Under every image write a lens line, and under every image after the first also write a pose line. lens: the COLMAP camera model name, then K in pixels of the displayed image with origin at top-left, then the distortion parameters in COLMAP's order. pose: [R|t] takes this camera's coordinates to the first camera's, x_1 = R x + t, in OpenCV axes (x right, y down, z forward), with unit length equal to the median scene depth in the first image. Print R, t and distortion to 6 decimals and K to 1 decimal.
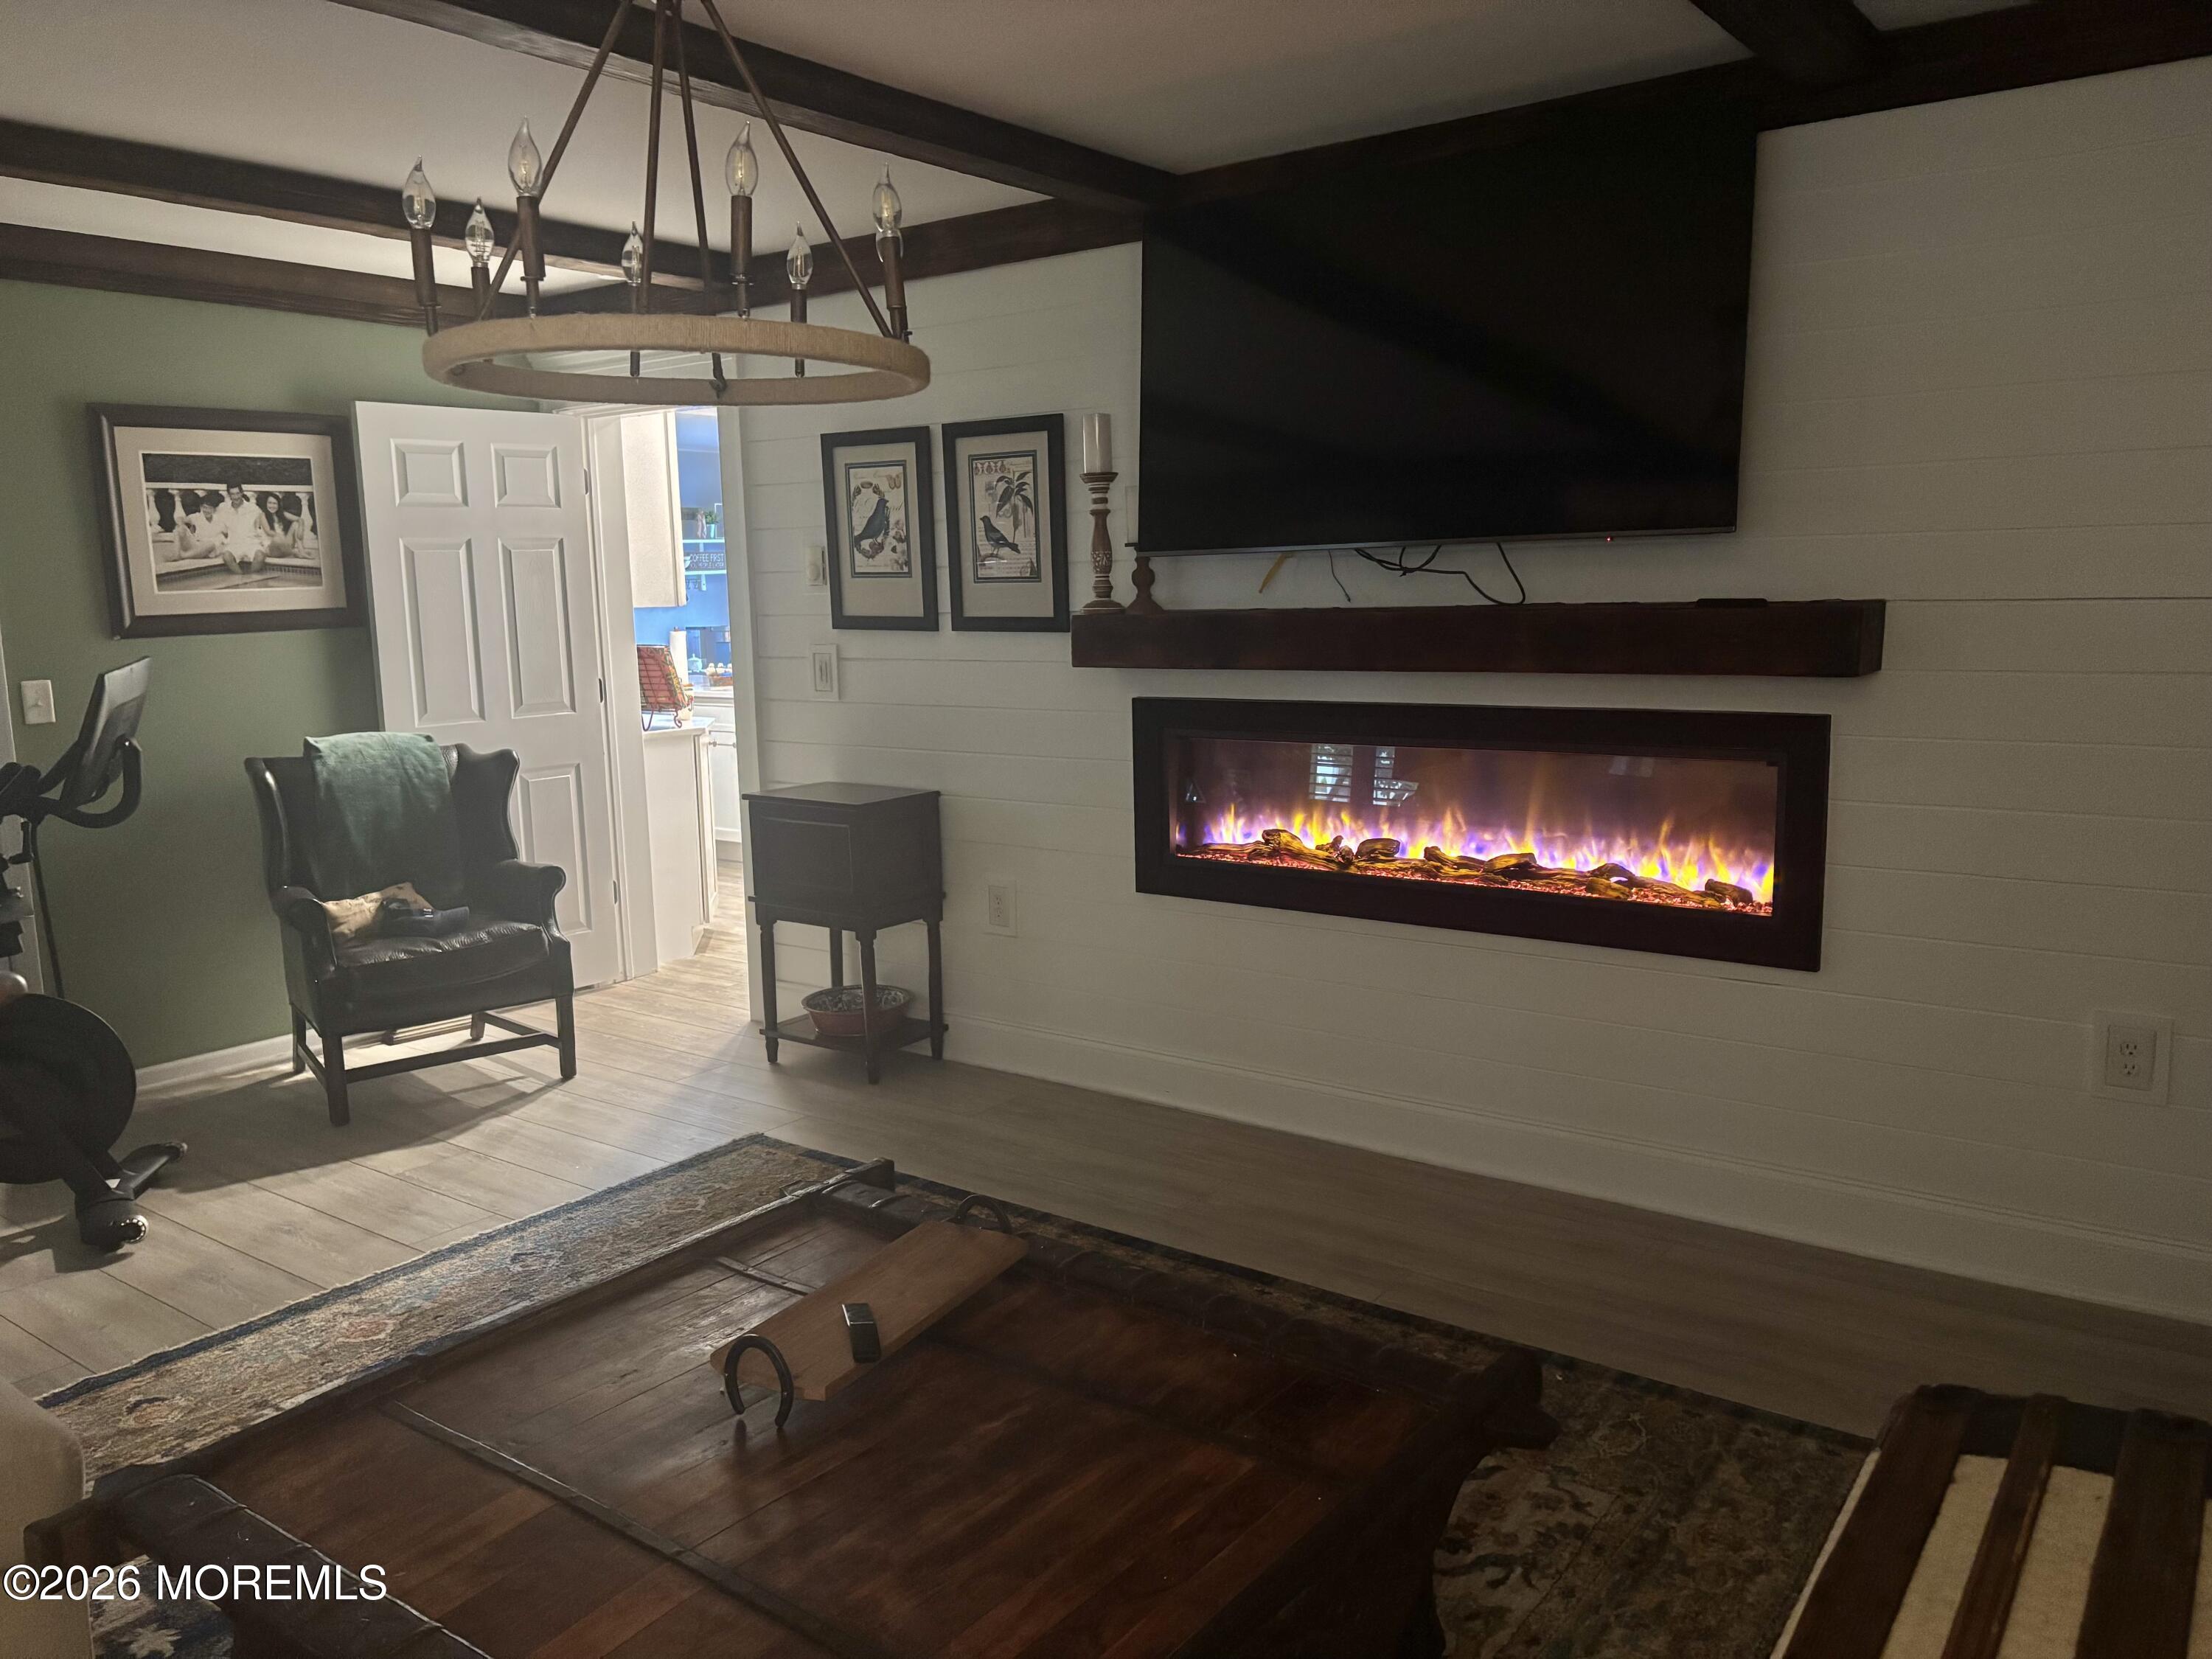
lens RADIAL K [[1662.5, 0, 1106.0], [0, 1662.5, 829.5], [0, 0, 1]] dist [0.050360, -0.042178]
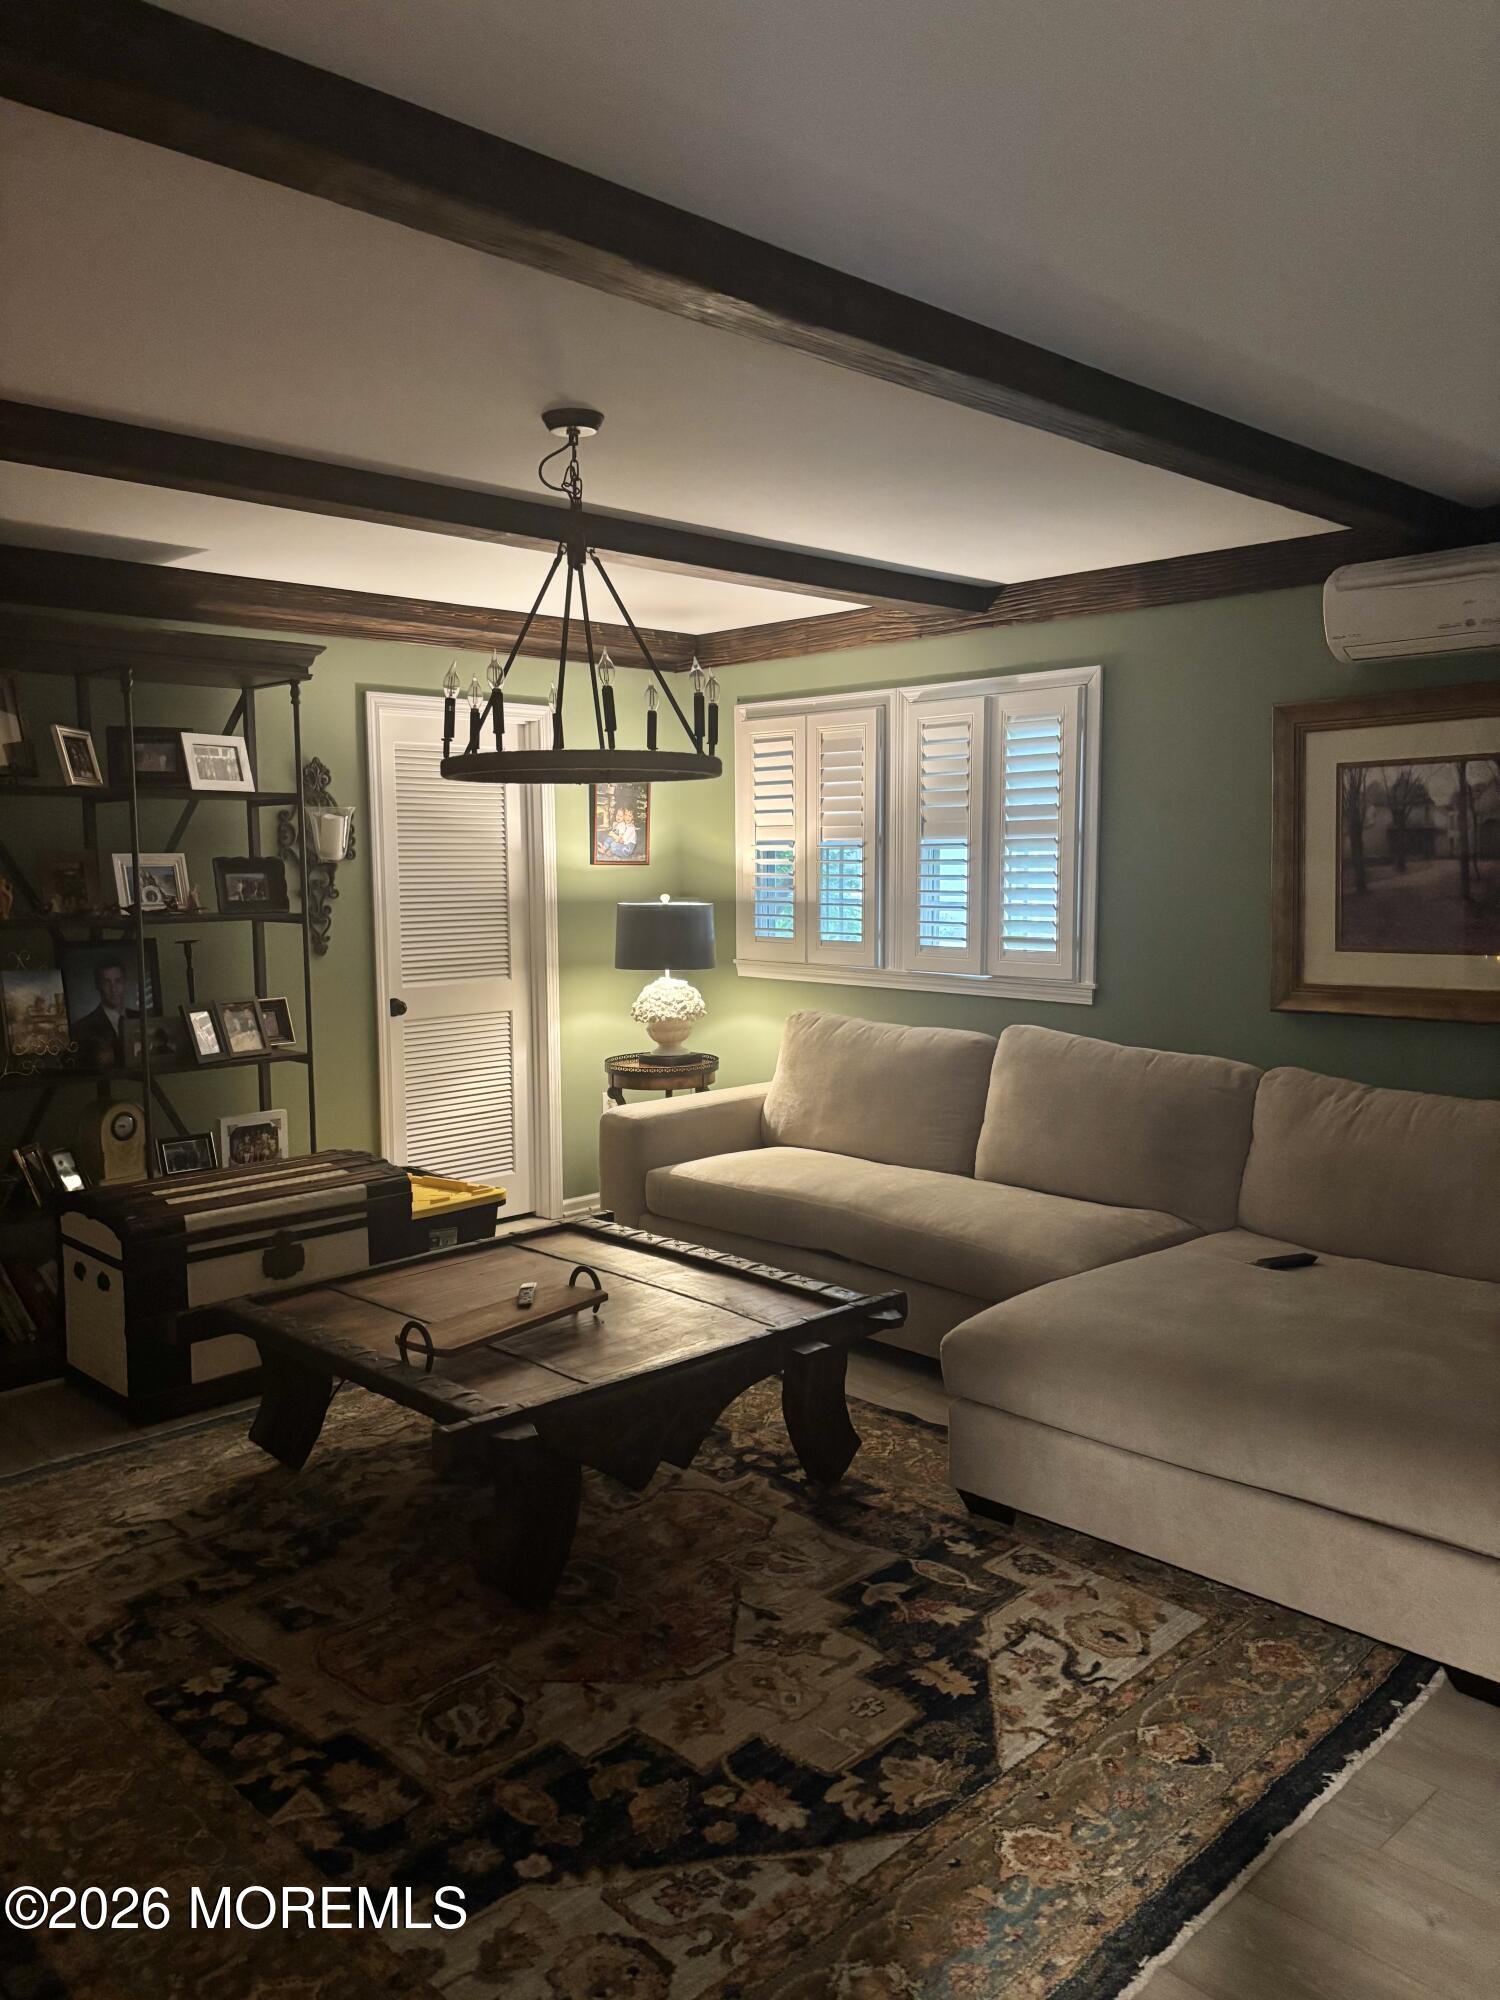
lens RADIAL K [[1503.2, 0, 723.3], [0, 1503.2, 1006.7], [0, 0, 1]] dist [0.050360, -0.042178]
pose [[-0.982985, 0.013127, 0.183217, -0.379932], [0.057479, 0.969334, 0.238932, -0.219503], [-0.174462, 0.245398, -0.953595, 1.399422]]
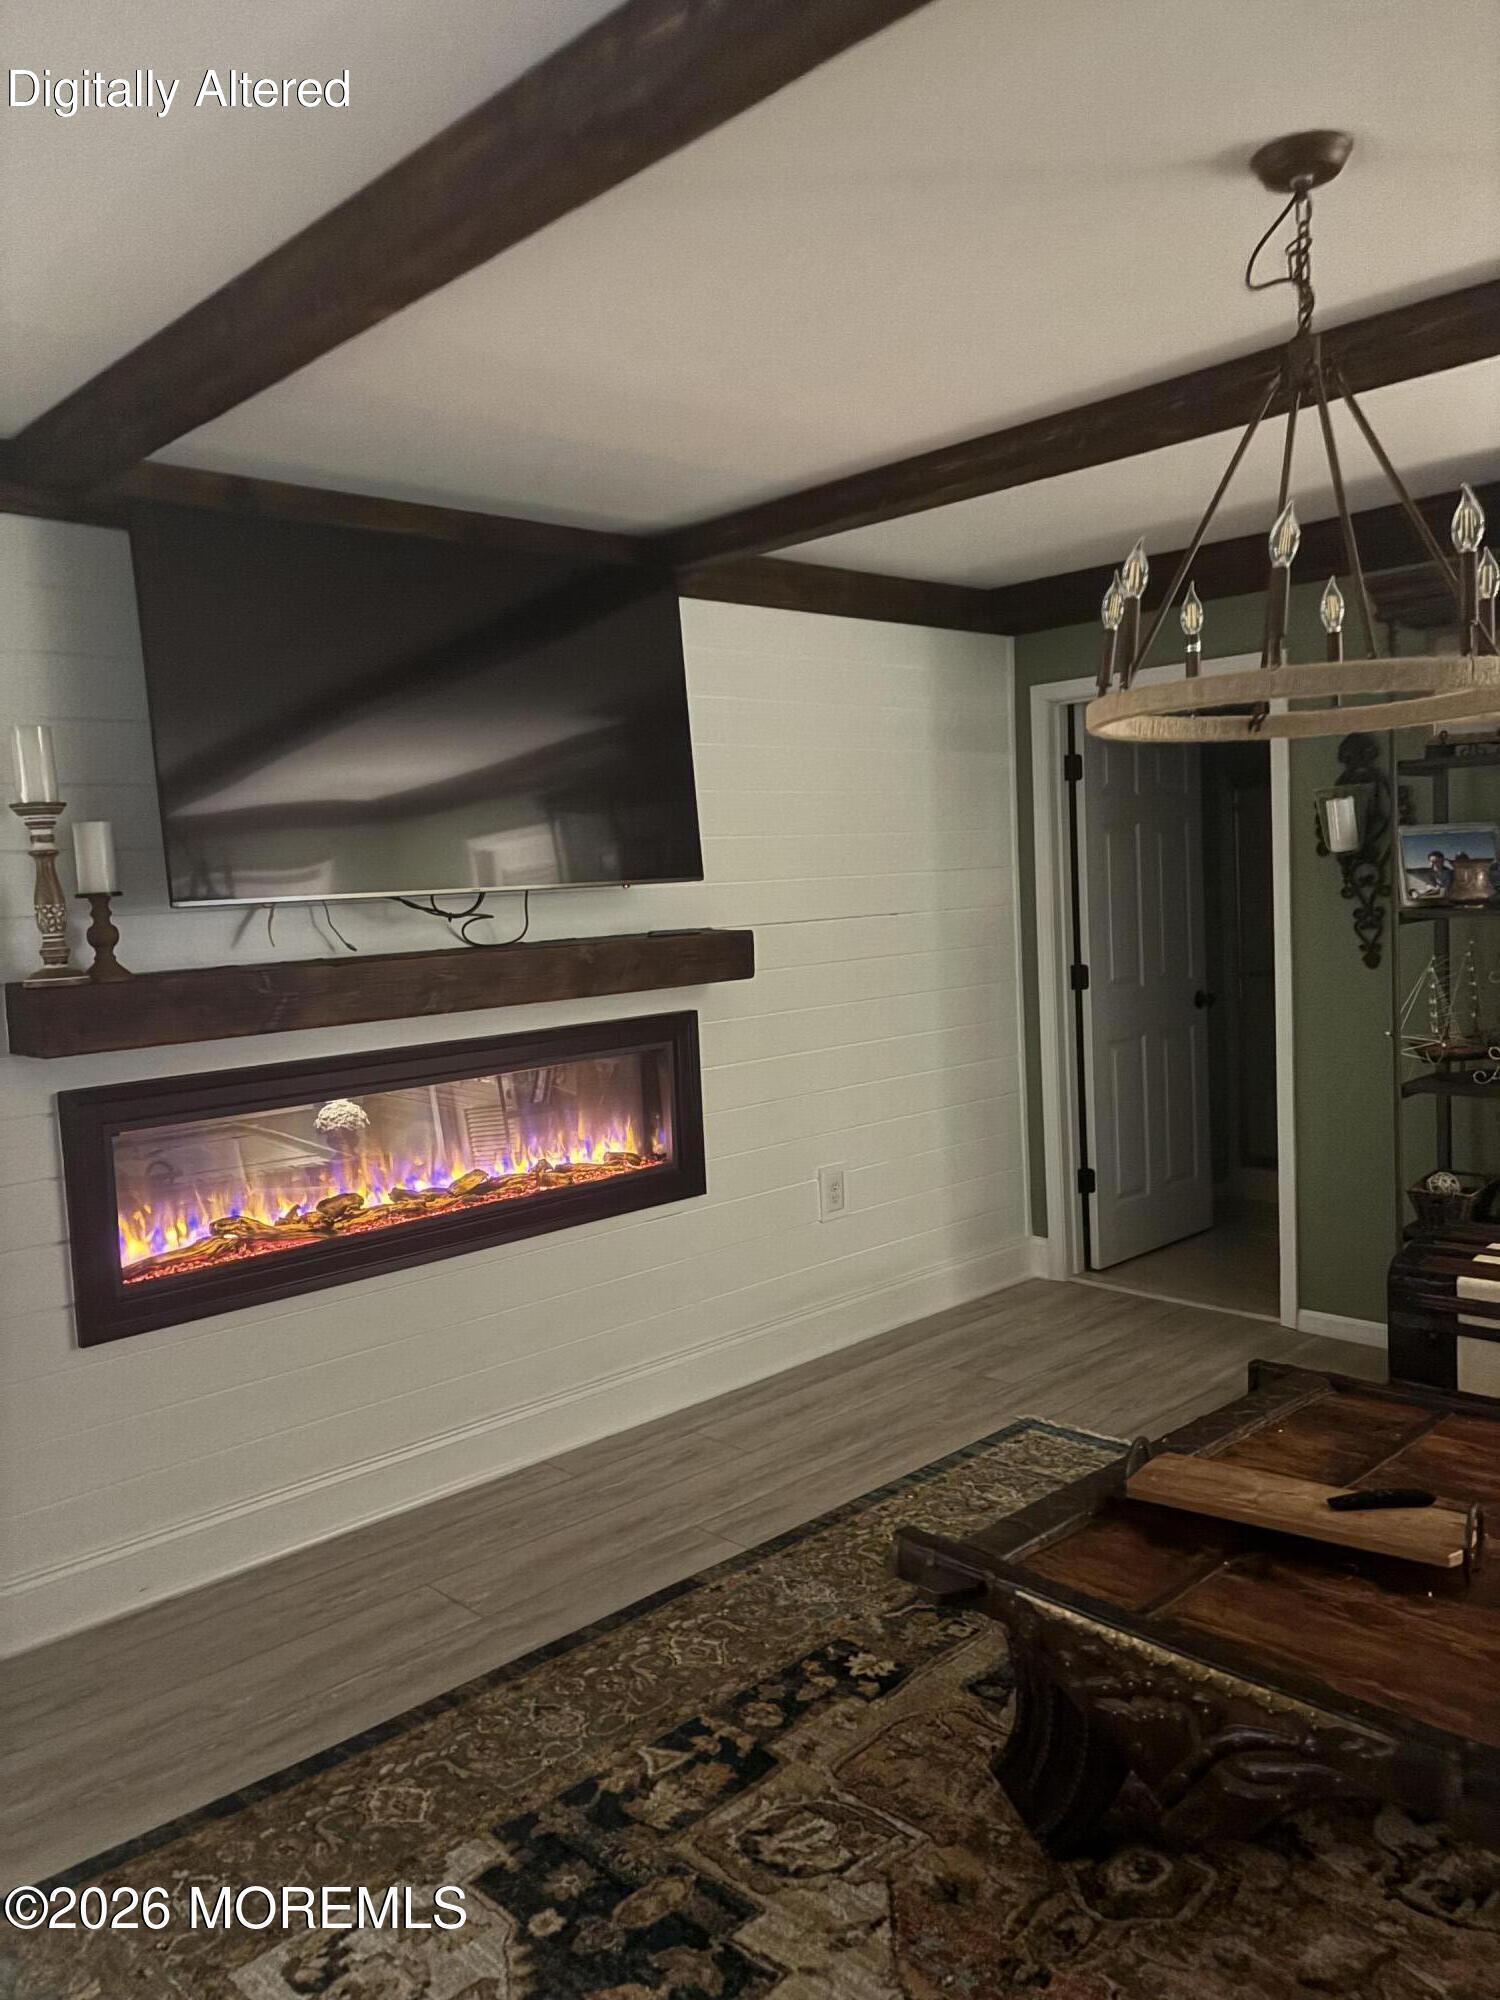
lens RADIAL K [[1484.8, 0, 750.0], [0, 1484.8, 1000.0], [0, 0, 1]] dist [0.002806, 0.000444]
pose [[0.165416, -0.069023, 0.983805, -0.717869], [0.189138, 0.981252, 0.037043, -0.104732], [-0.967918, 0.179947, 0.175370, 0.679172]]
